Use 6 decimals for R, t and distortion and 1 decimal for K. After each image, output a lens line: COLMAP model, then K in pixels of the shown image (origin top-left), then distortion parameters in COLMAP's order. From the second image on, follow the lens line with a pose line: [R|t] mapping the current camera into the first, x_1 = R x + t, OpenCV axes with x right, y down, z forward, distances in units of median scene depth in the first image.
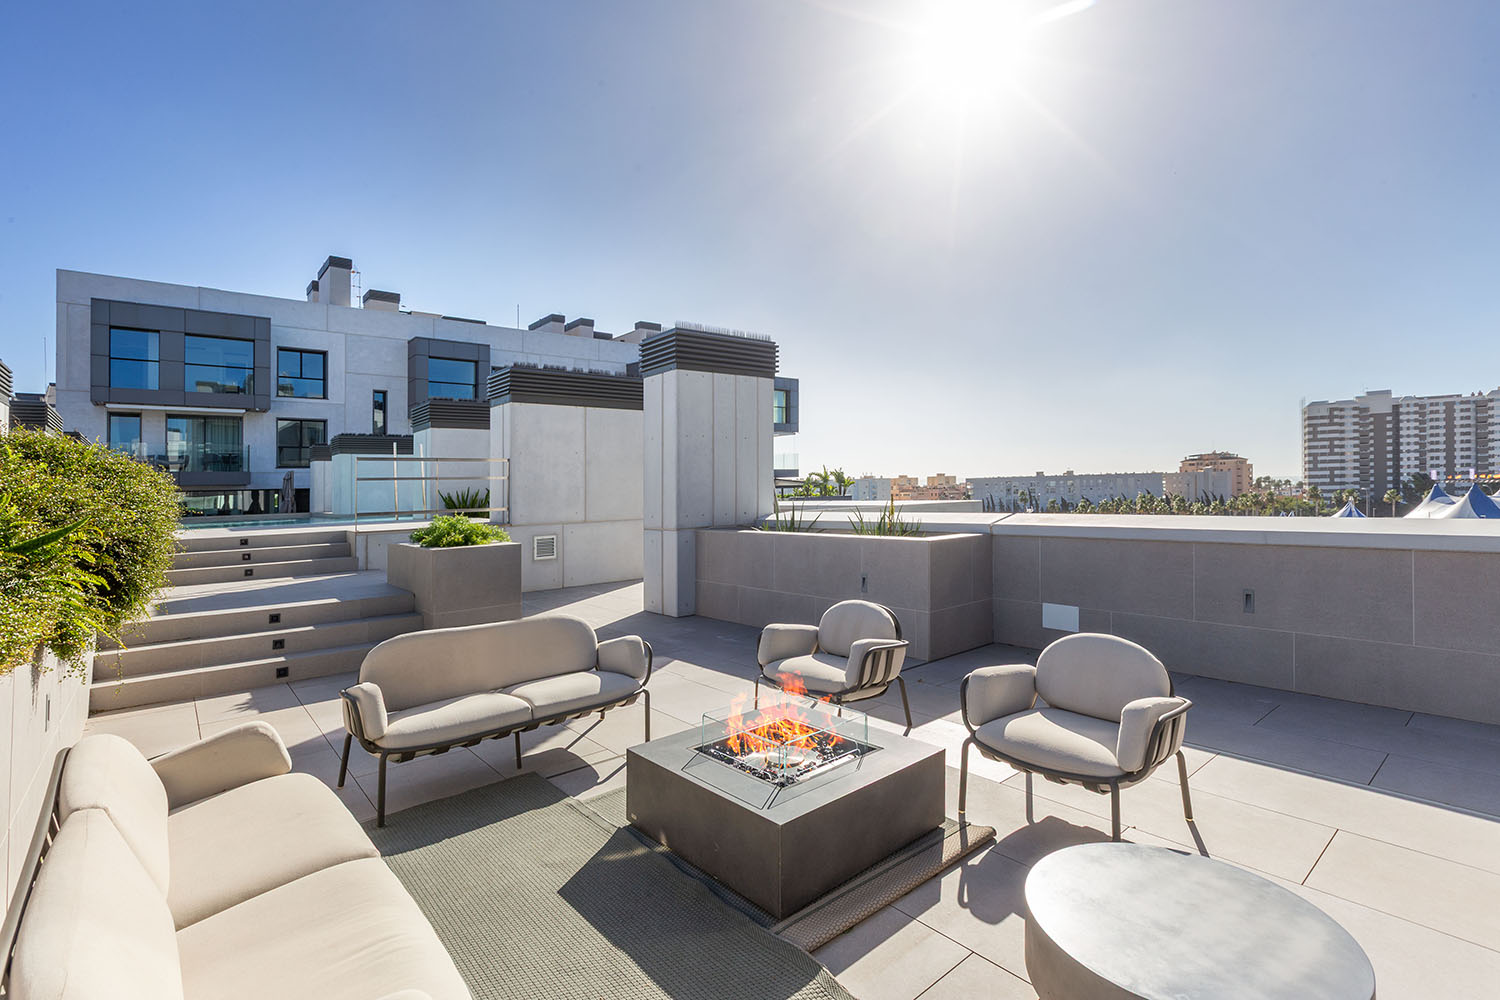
lens RADIAL K [[672.2, 0, 747.1], [0, 672.2, 498.2], [0, 0, 1]] dist [0.011437, 0.000331]
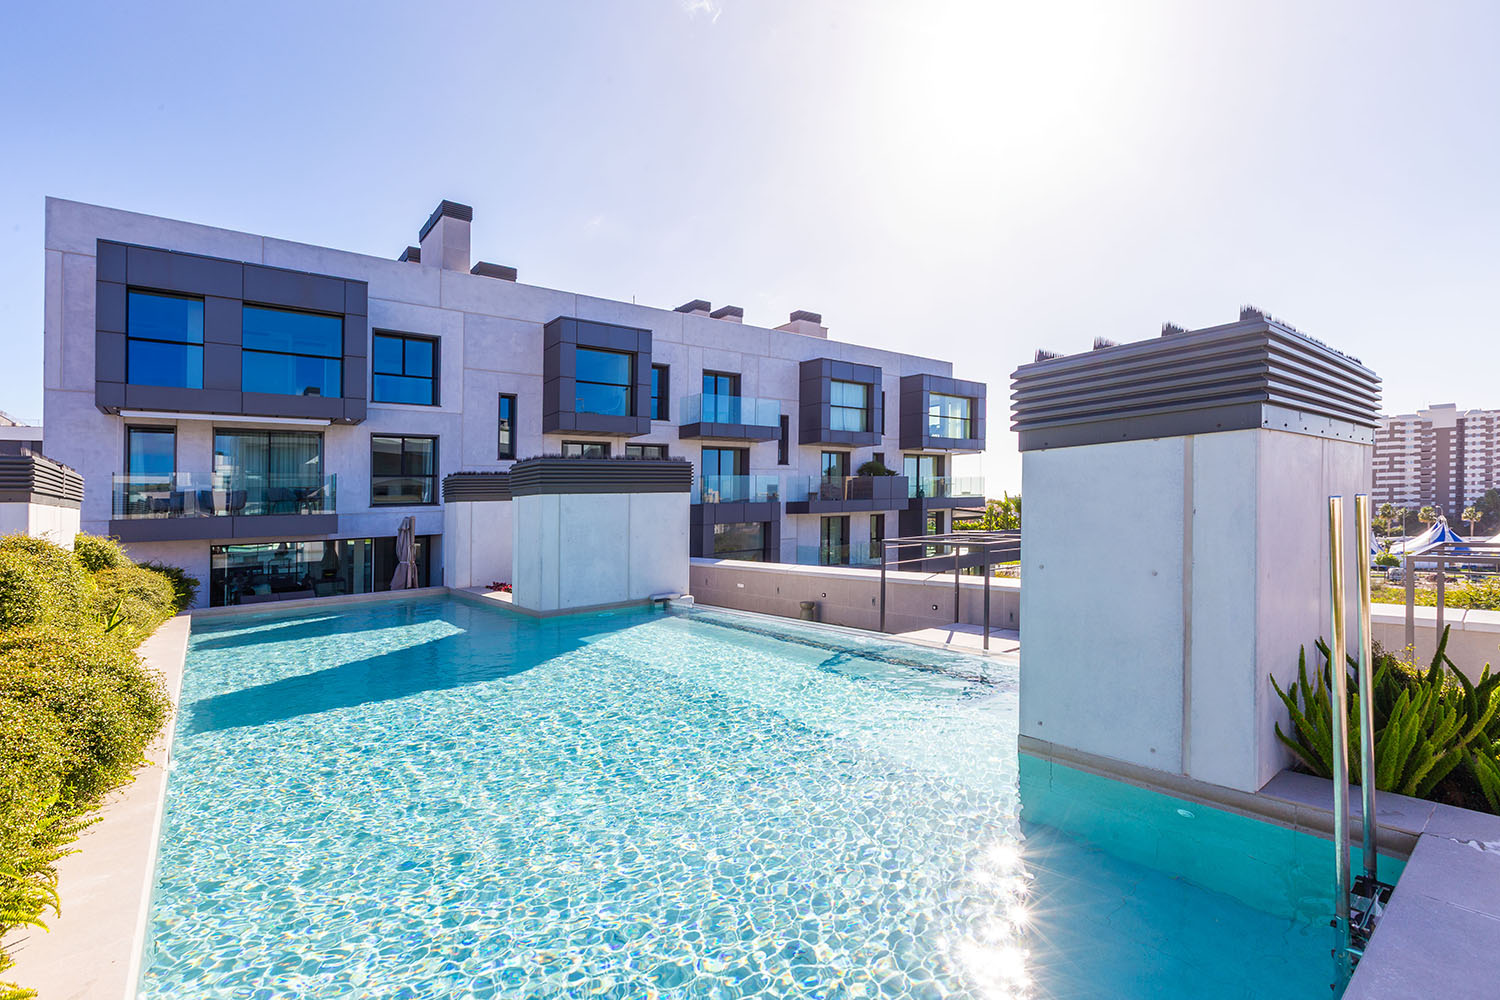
lens RADIAL K [[672.2, 0, 754.0], [0, 672.2, 509.7], [0, 0, 1]] dist [0.011437, 0.000331]
pose [[0.999398, -0.002833, -0.034570, -0.261017], [0.002439, 0.999932, -0.011429, -0.030123], [0.034600, 0.011338, 0.999337, 0.304763]]
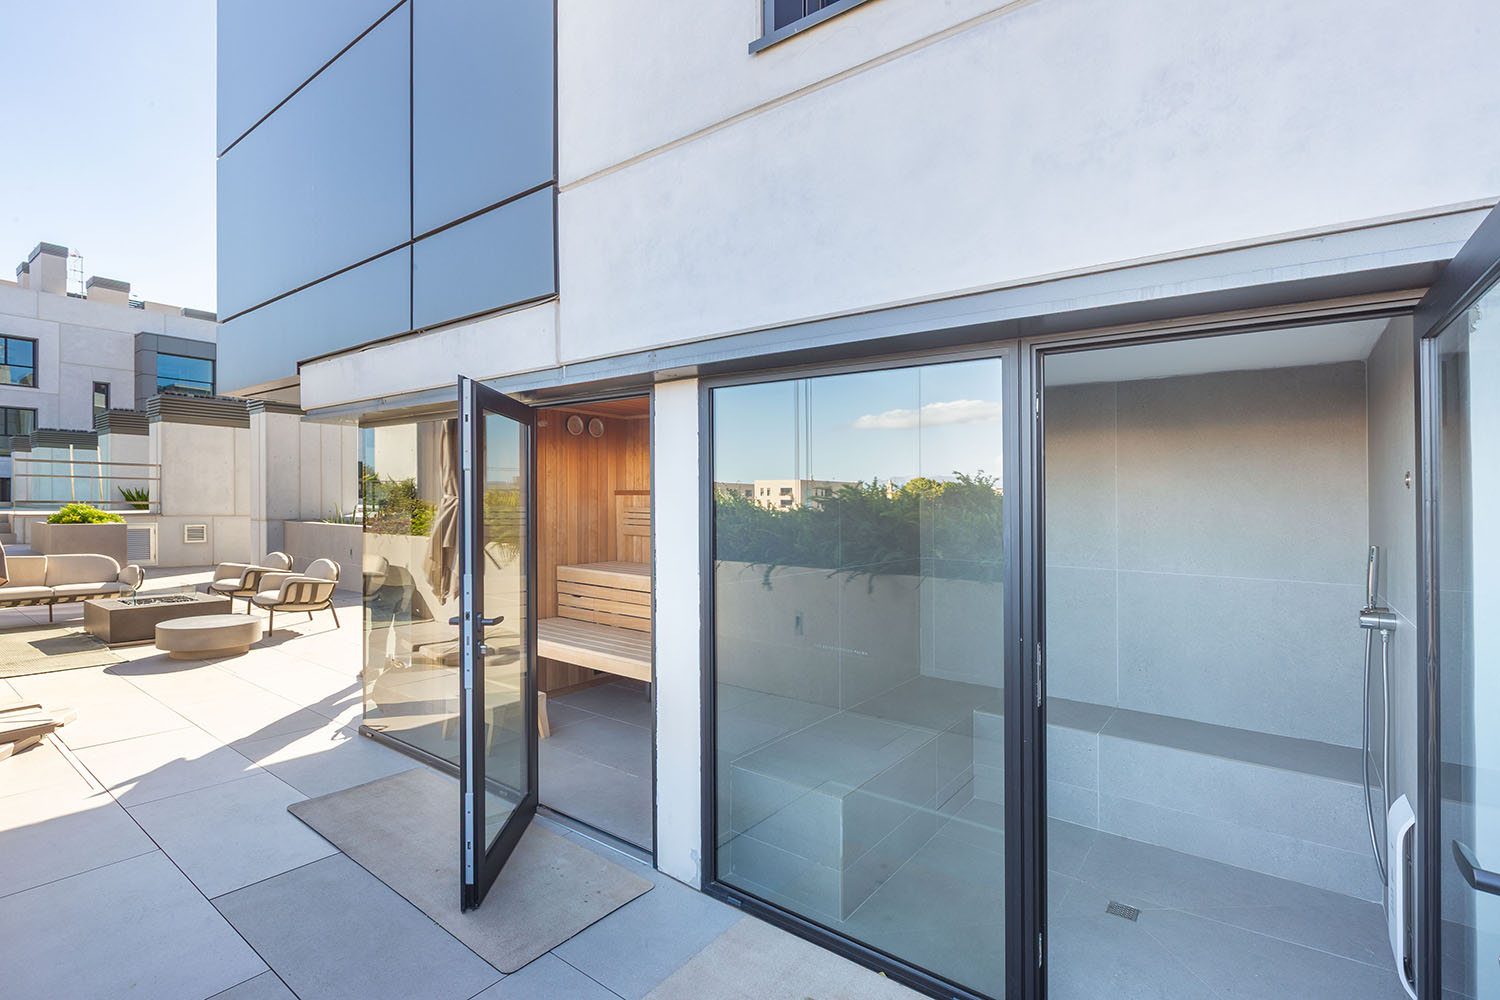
lens RADIAL K [[651.9, 0, 704.0], [0, 651.9, 526.8], [0, 0, 1]] dist [0.003028, -0.000006]
pose [[0.976633, 0.026358, 0.213293, 0.128434], [-0.033372, 0.999012, 0.029351, -0.003393], [-0.212308, -0.035783, 0.976547, -0.145553]]
